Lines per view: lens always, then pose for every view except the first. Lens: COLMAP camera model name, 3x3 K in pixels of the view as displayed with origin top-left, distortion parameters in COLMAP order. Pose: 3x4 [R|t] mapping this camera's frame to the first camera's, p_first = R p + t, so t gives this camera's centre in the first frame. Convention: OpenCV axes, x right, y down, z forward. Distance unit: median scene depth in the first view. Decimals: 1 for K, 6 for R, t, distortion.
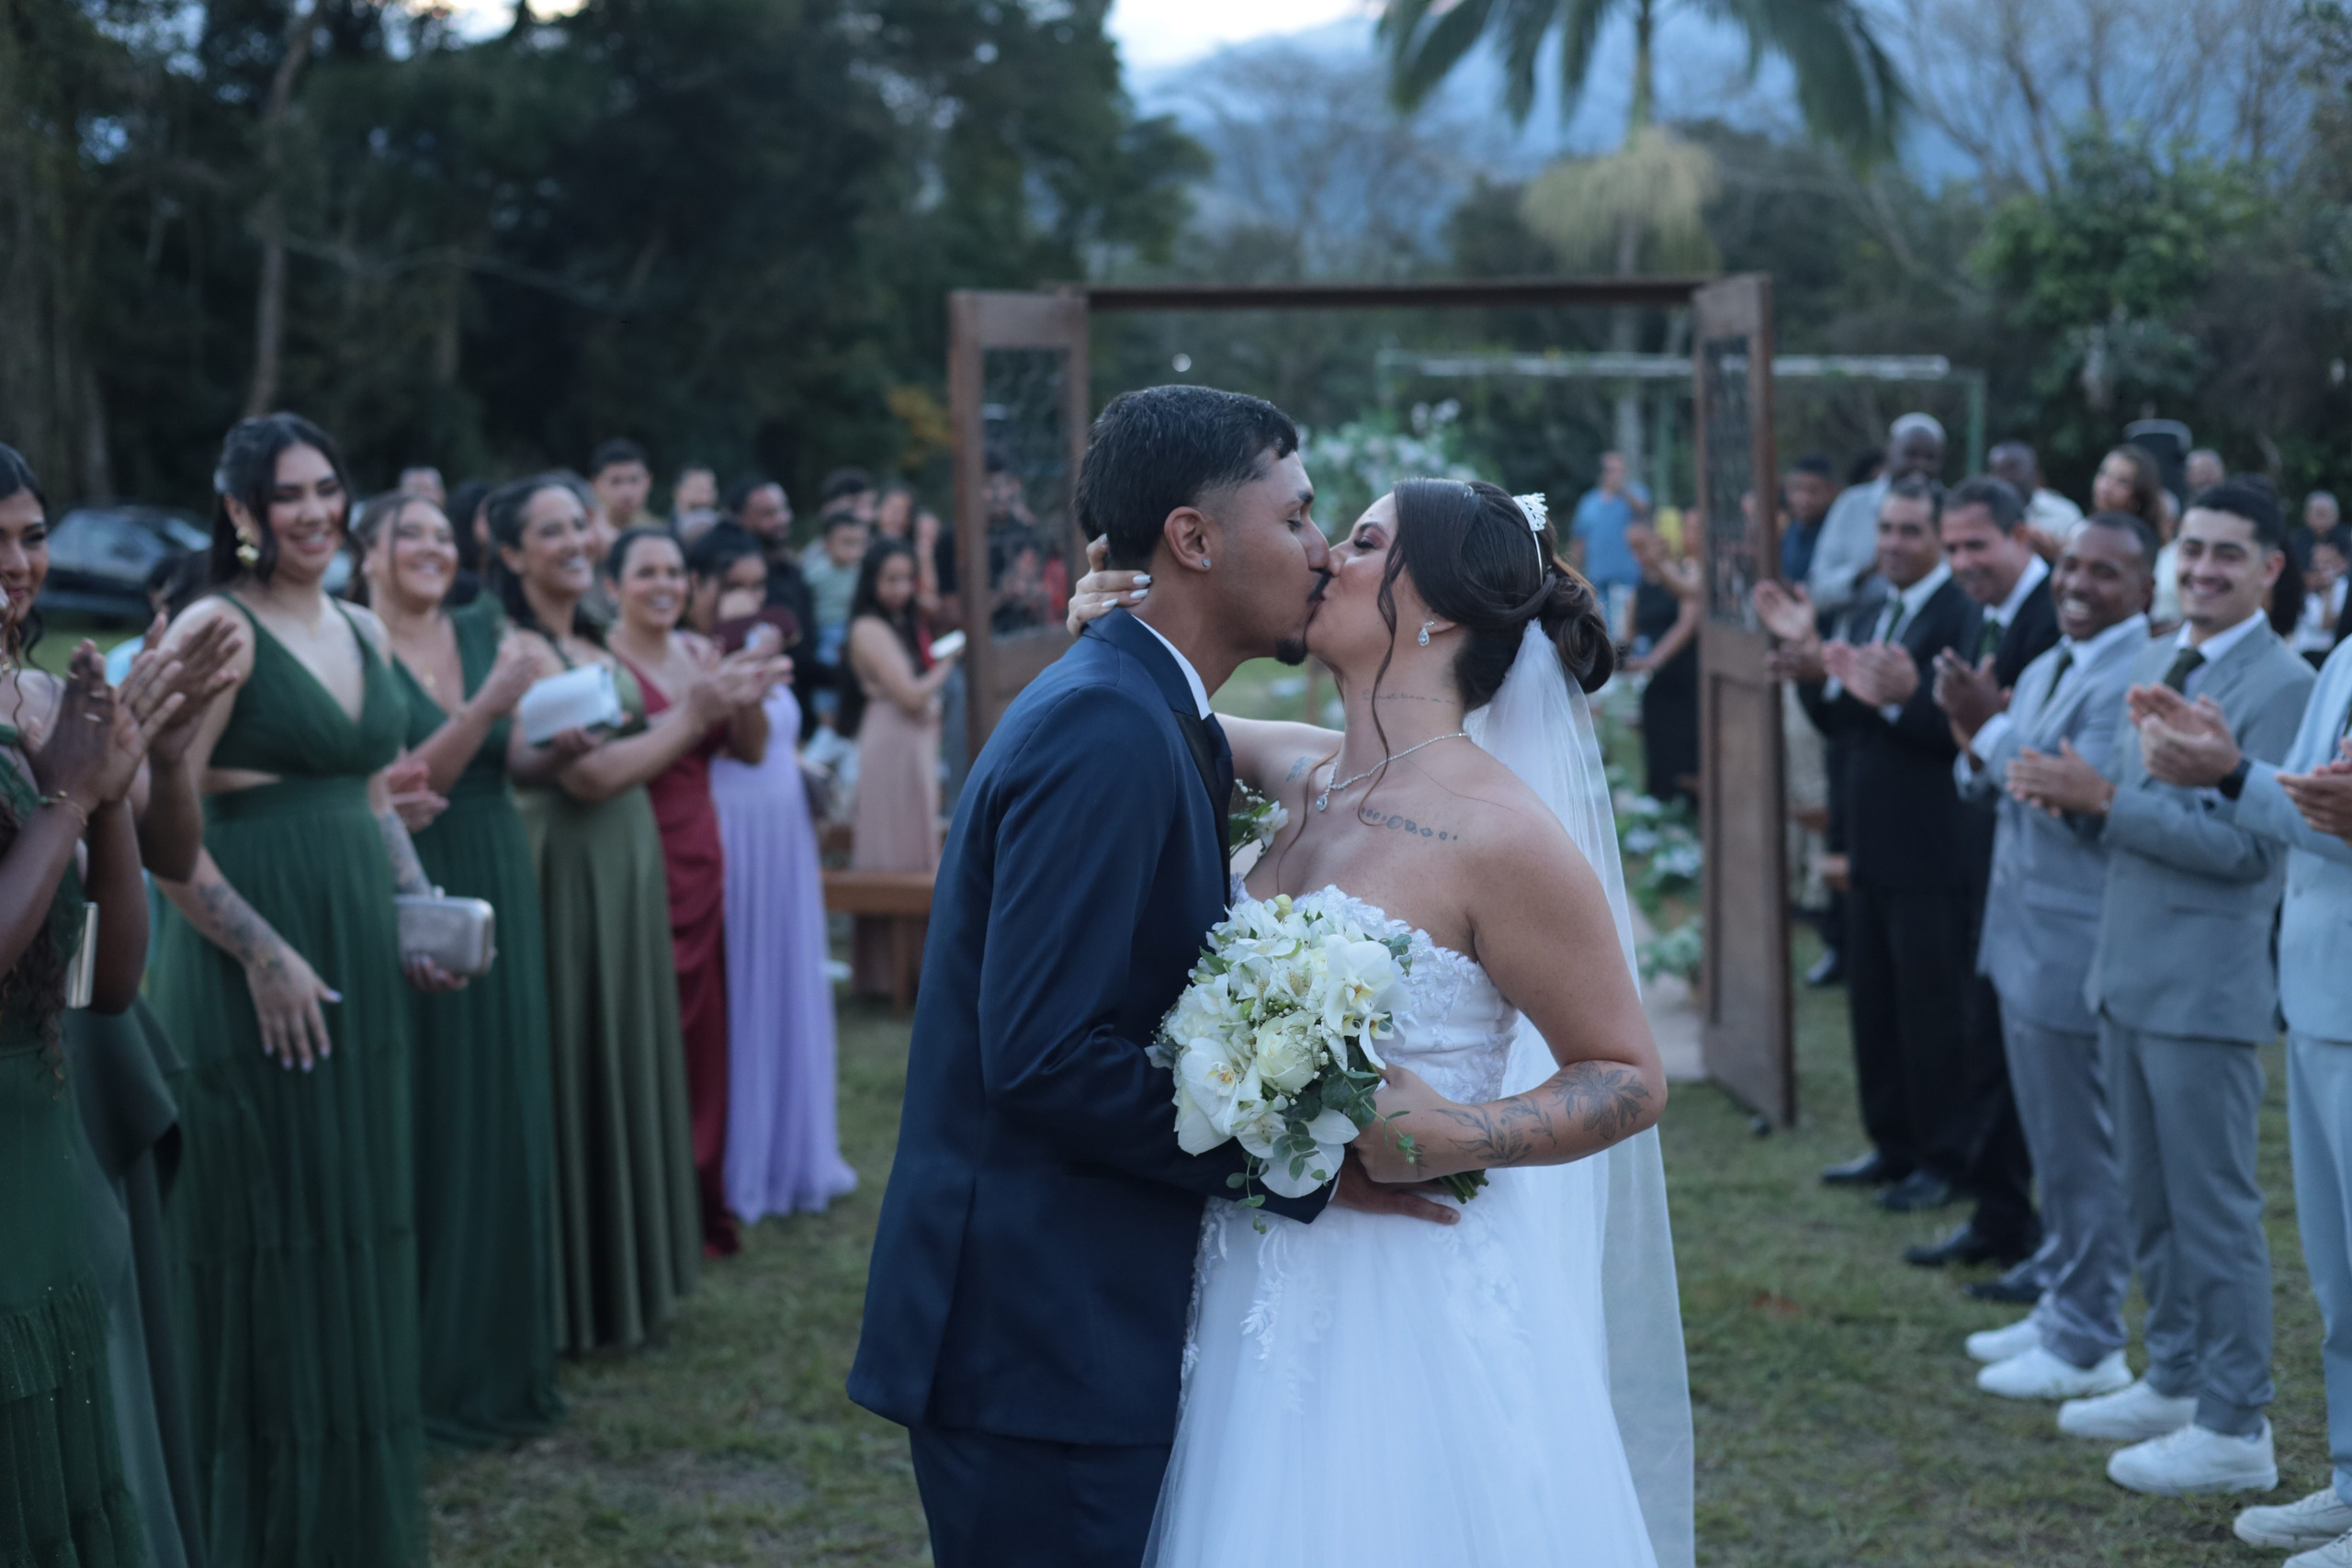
lens RADIAL K [[3287.1, 0, 1176.0], [0, 3287.1, 784.0], [0, 0, 1]] dist [0.002610, 0.016820]
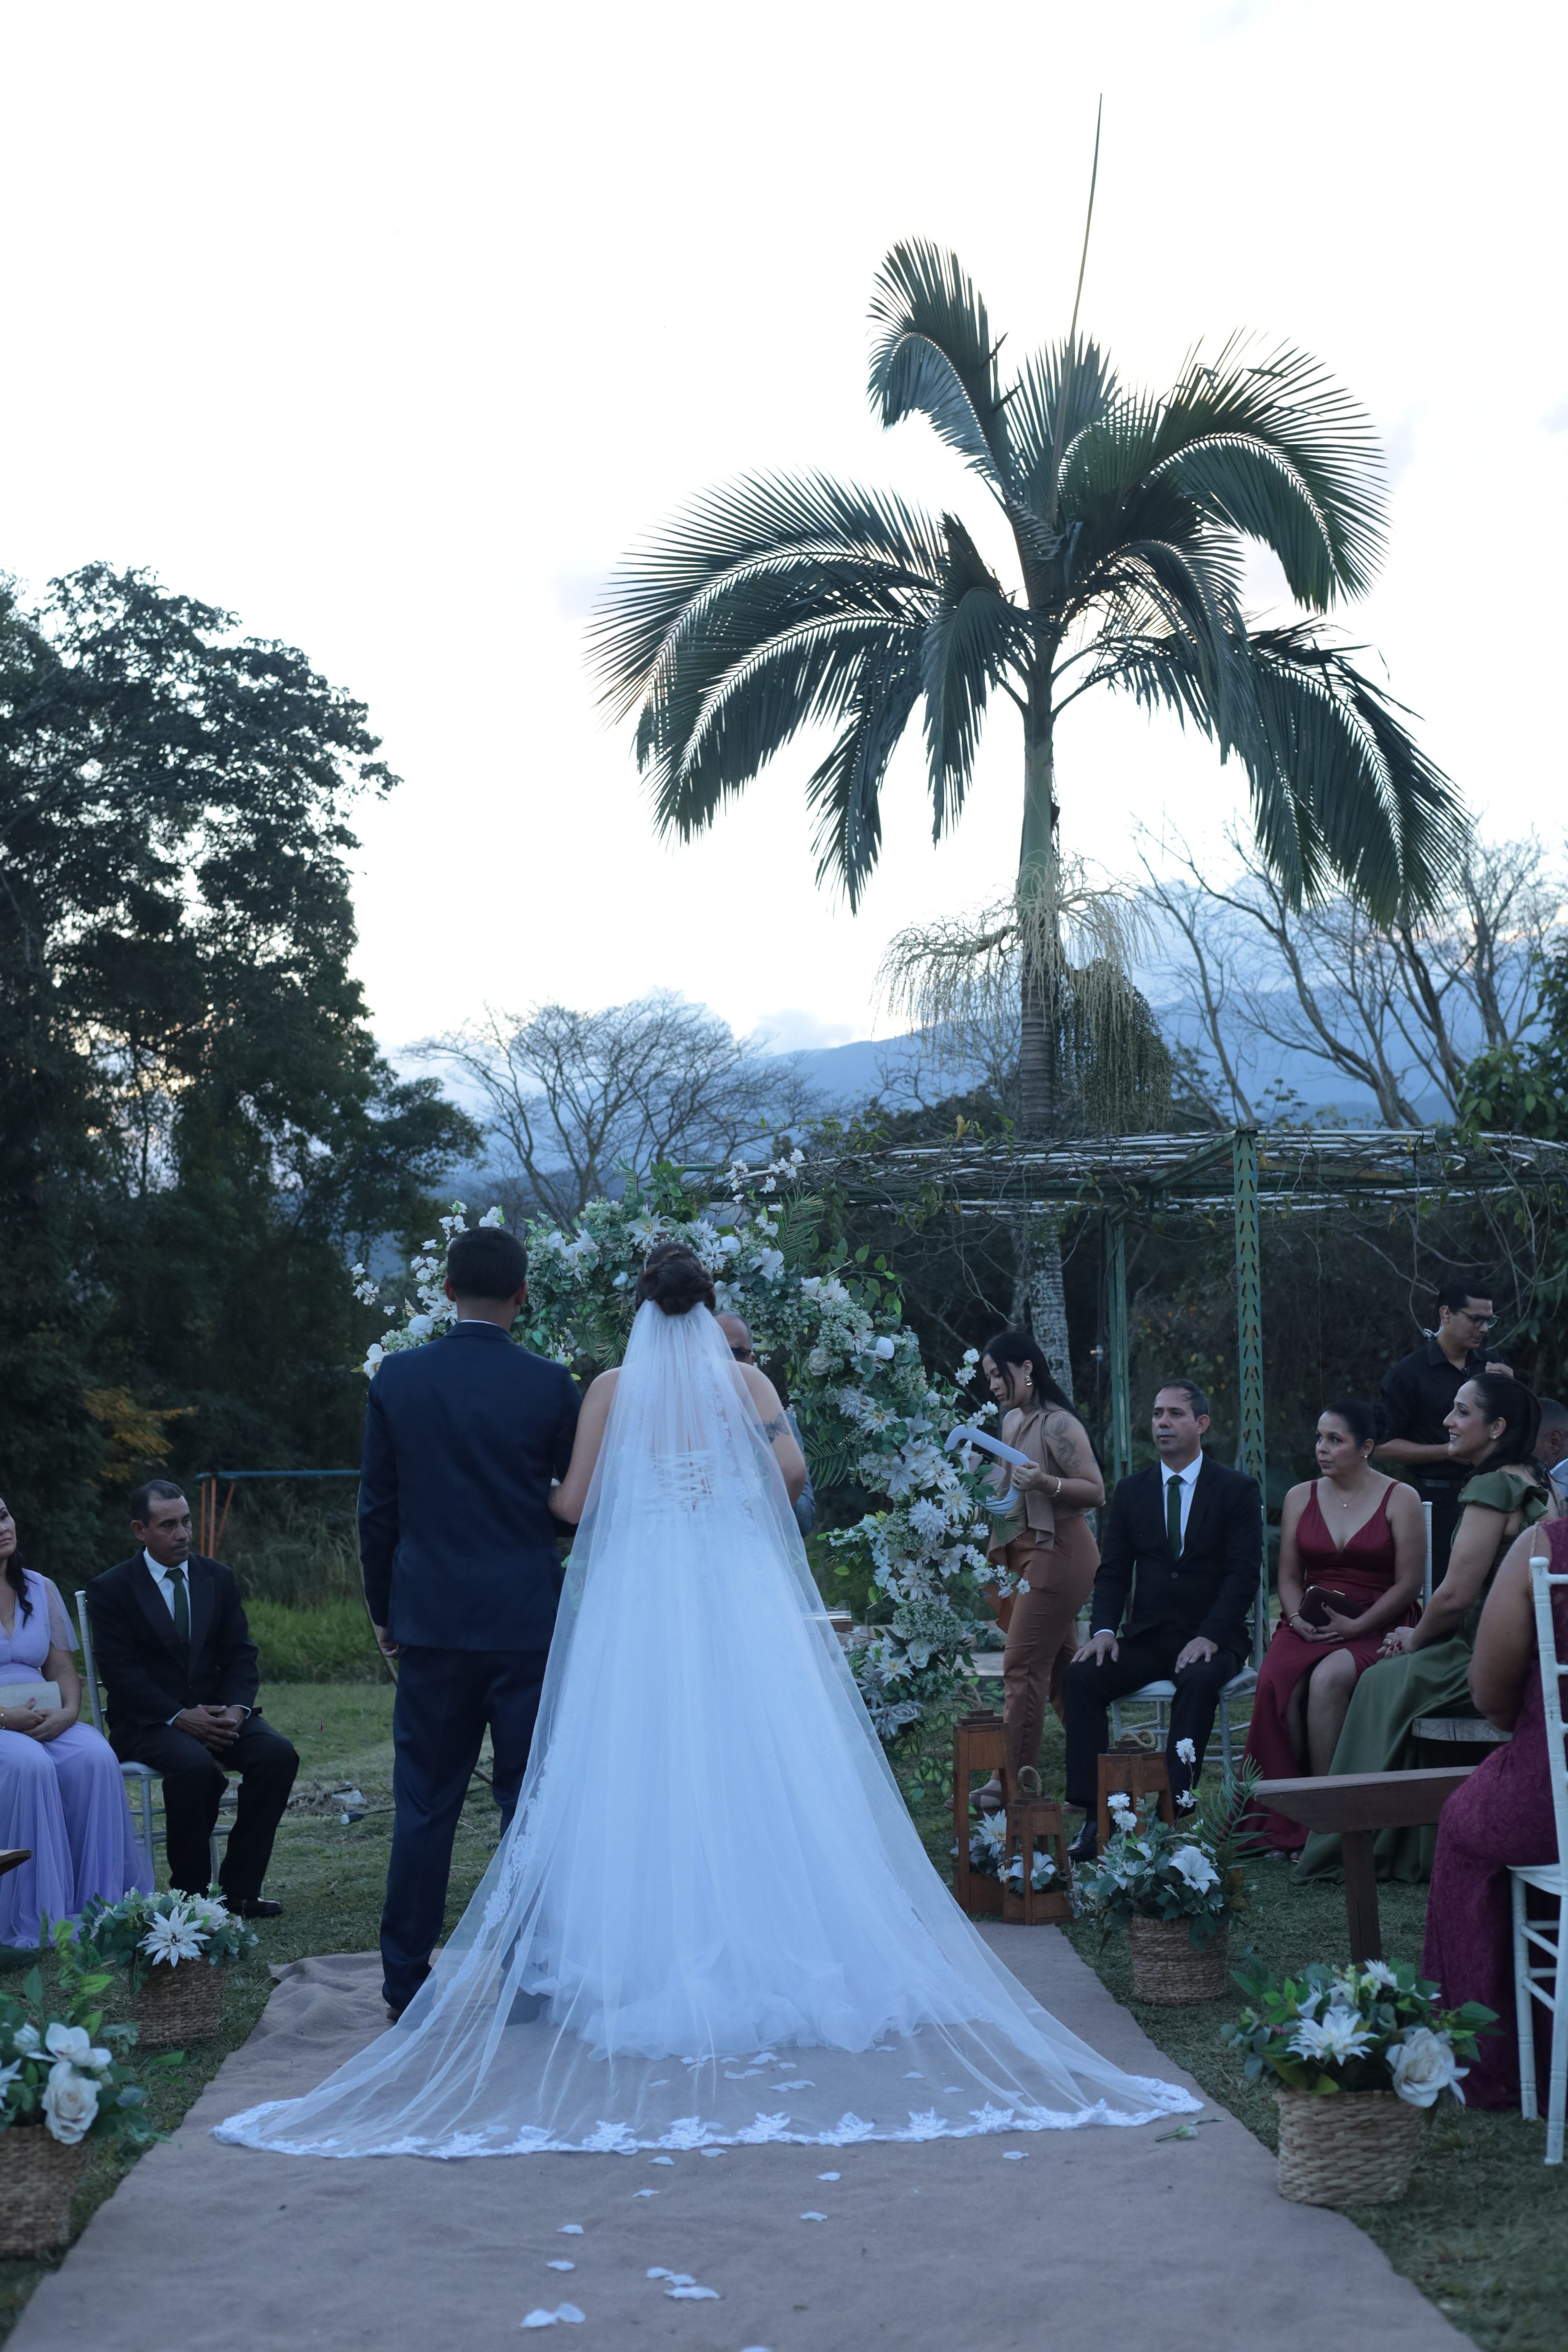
lens RADIAL K [[3255.3, 0, 784.0], [0, 3255.3, 1176.0], [0, 0, 1]] dist [0.021605, -0.023446]
pose [[0.995191, -0.025981, 0.094440, 0.072168], [0.044012, 0.979976, -0.194190, -0.033052], [-0.087504, 0.197413, 0.976407, 1.062407]]
